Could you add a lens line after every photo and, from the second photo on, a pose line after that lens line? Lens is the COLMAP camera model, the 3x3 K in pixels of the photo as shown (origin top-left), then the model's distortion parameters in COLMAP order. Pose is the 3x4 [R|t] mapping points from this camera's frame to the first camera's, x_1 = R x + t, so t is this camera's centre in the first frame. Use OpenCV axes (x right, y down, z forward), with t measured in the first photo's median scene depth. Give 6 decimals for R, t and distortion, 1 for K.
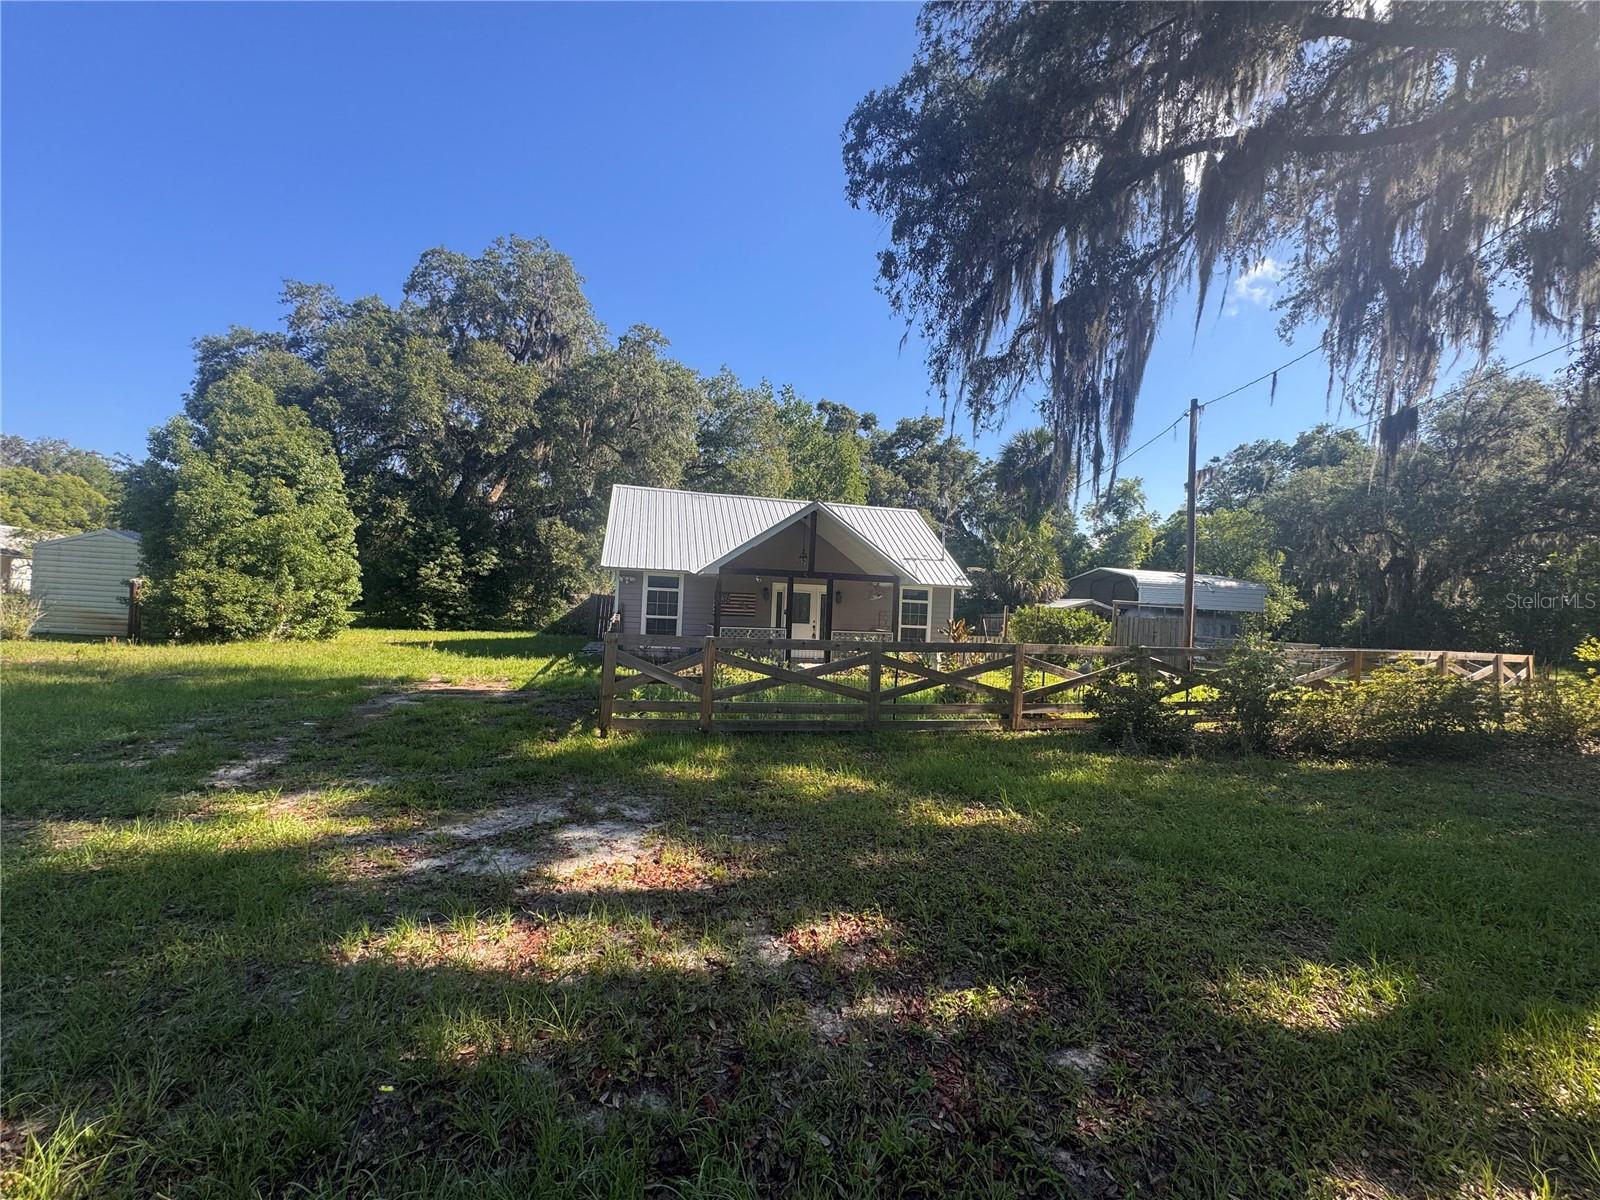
lens RADIAL K [[633.2, 0, 795.6], [0, 633.2, 602.3], [0, 0, 1]] dist [-0.000453, -0.000008]
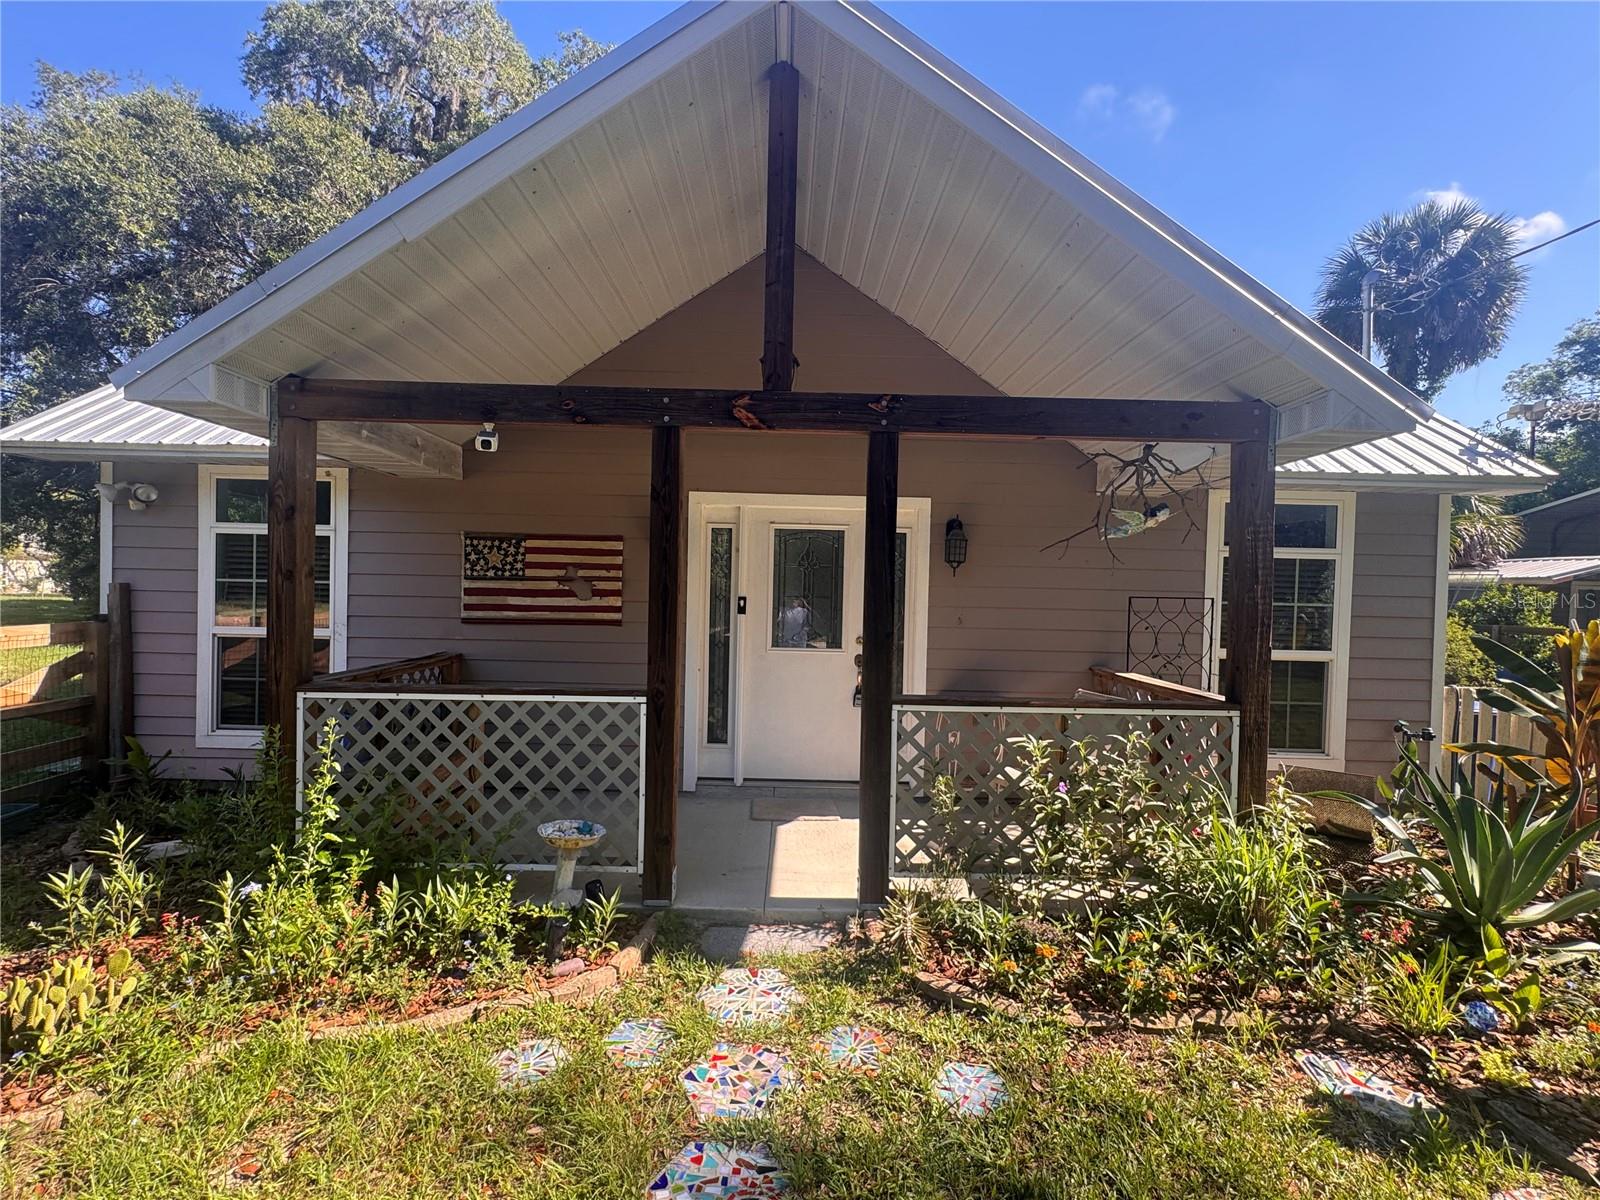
lens RADIAL K [[726.2, 0, 797.1], [0, 726.2, 597.4], [0, 0, 1]] dist [-0.000751, -0.000335]
pose [[0.975256, -0.018747, -0.220282, 0.075534], [0.021625, 0.999709, 0.010661, 0.010137], [0.220018, -0.015161, 0.975378, 0.763537]]
